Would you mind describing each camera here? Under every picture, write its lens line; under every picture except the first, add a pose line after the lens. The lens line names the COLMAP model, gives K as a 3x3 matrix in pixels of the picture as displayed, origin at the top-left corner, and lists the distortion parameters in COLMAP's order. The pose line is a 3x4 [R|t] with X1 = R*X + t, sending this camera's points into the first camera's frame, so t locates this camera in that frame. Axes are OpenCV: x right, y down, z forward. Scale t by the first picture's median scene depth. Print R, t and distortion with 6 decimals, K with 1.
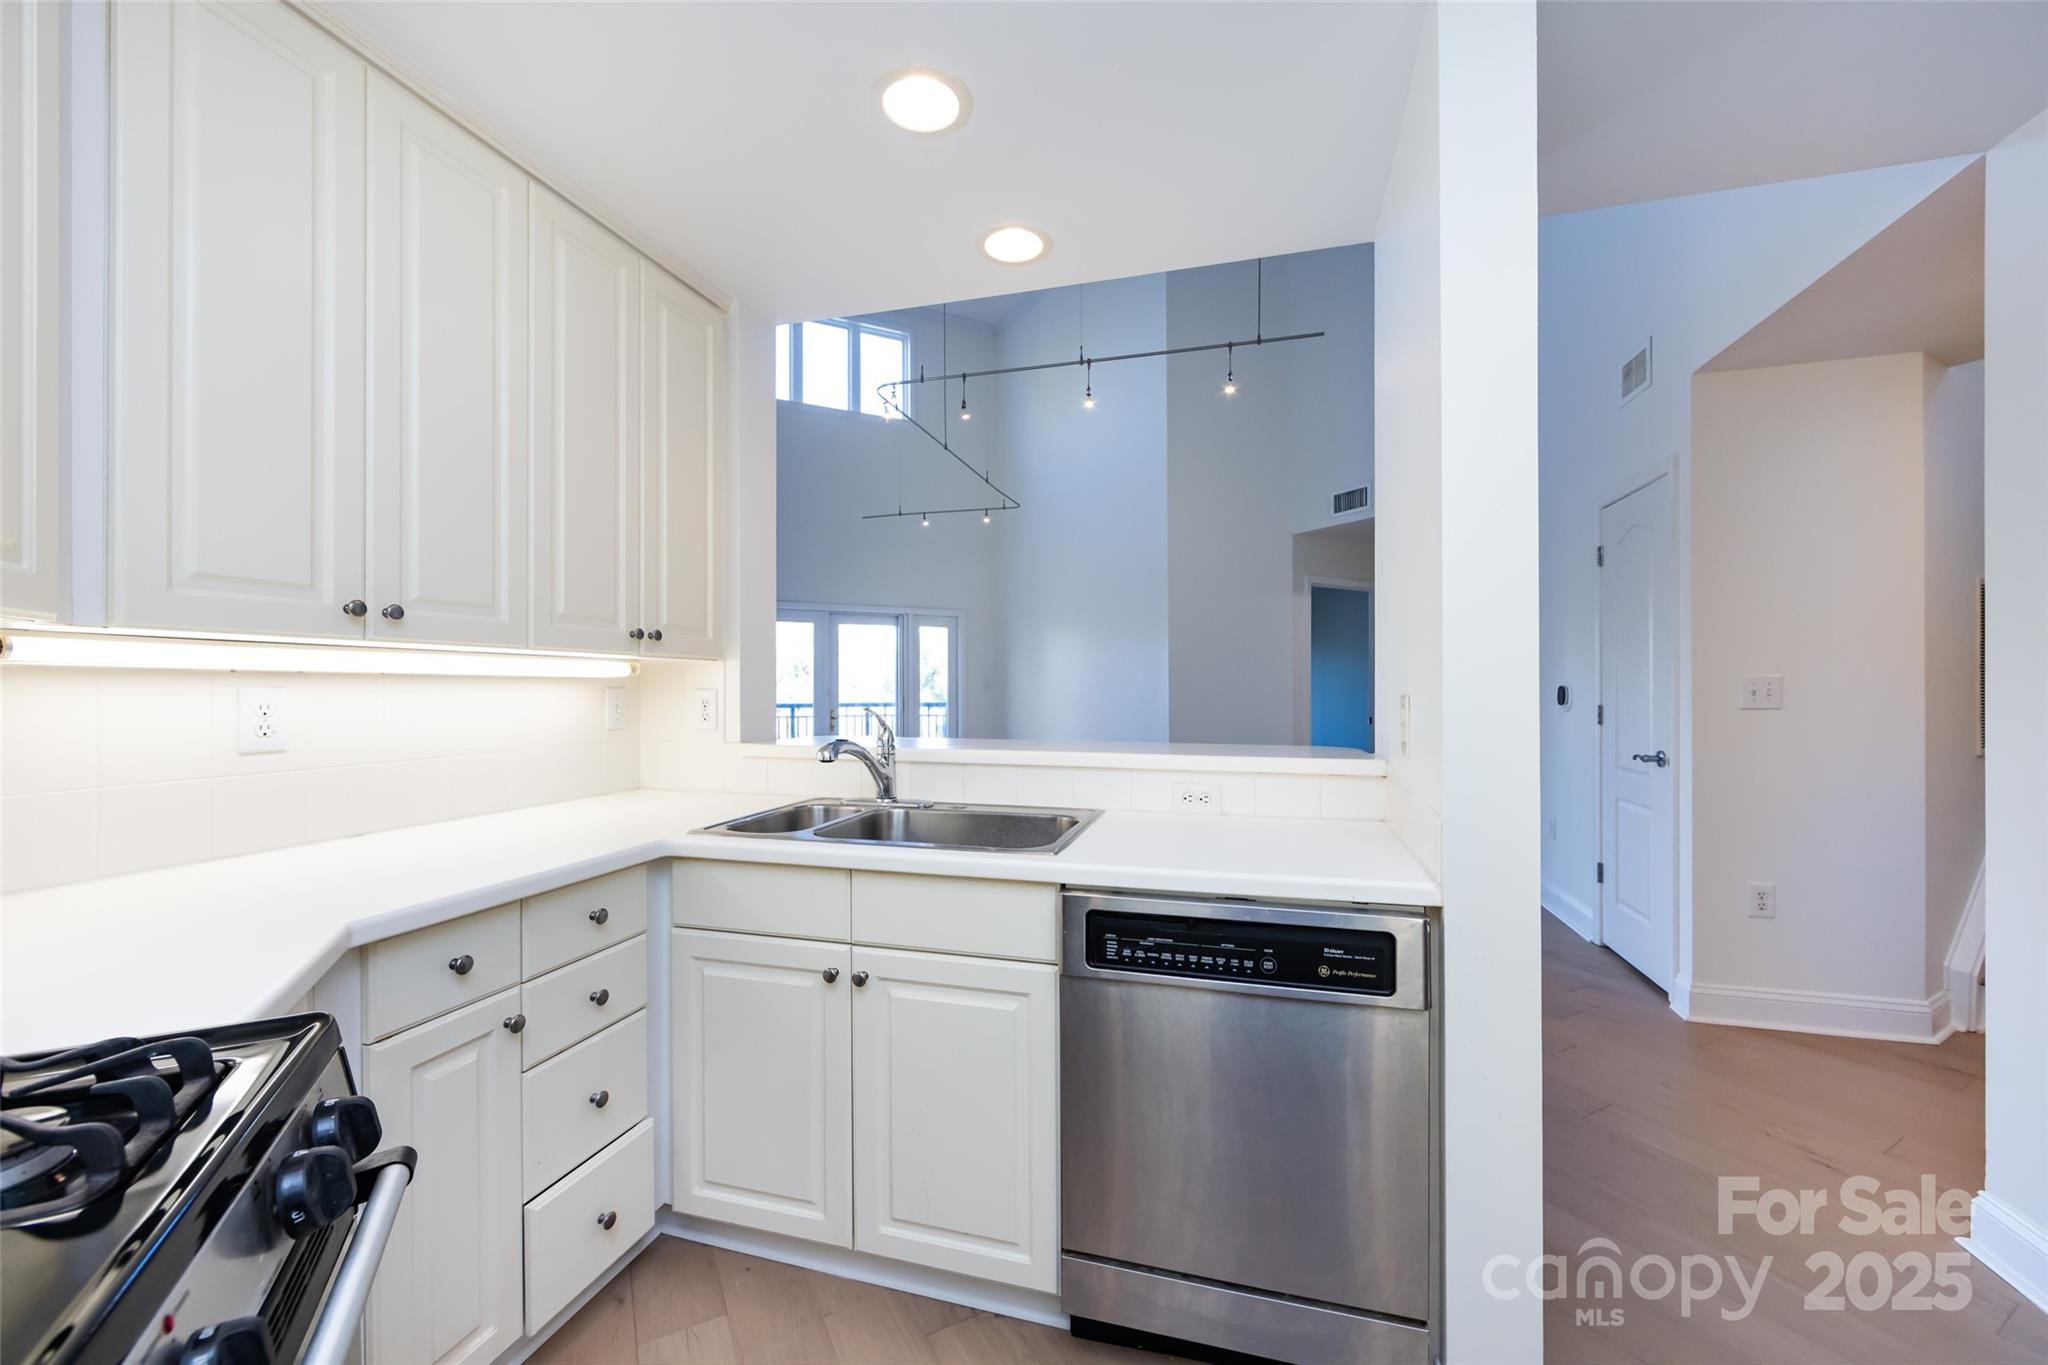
lens RADIAL K [[796.3, 0, 1025.9], [0, 796.3, 689.0], [0, 0, 1]] dist [-0.002531, -0.000107]
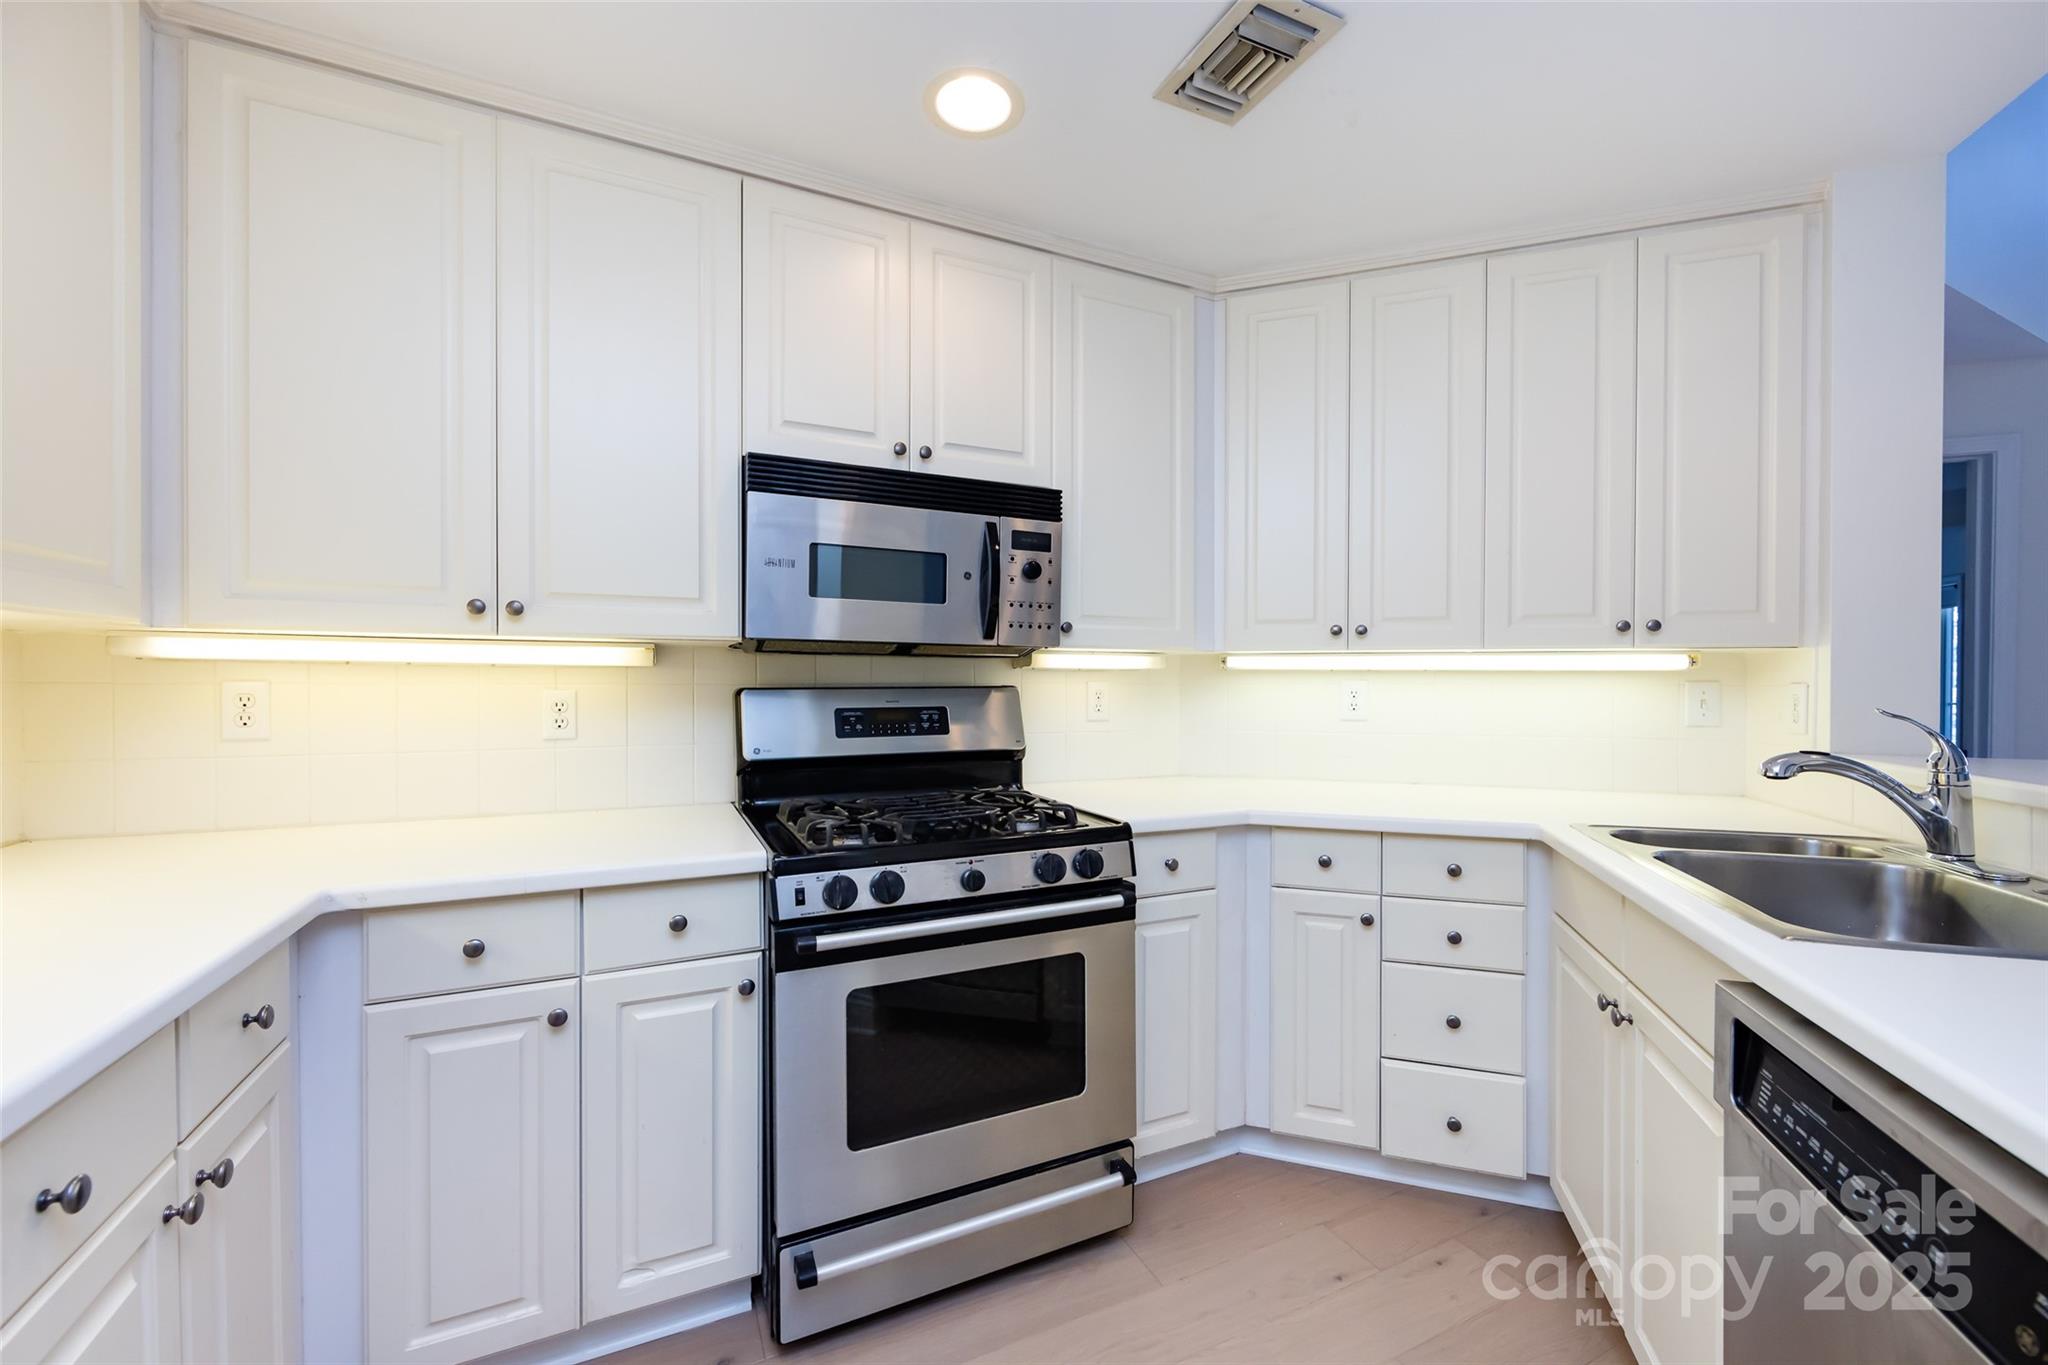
lens RADIAL K [[796.3, 0, 1025.9], [0, 796.3, 689.0], [0, 0, 1]] dist [-0.002531, -0.000107]
pose [[-0.048921, 0.009837, -0.998754, 0.715659], [-0.005685, 0.999933, 0.010127, 0.003616], [0.998786, 0.006174, -0.048861, 0.422843]]
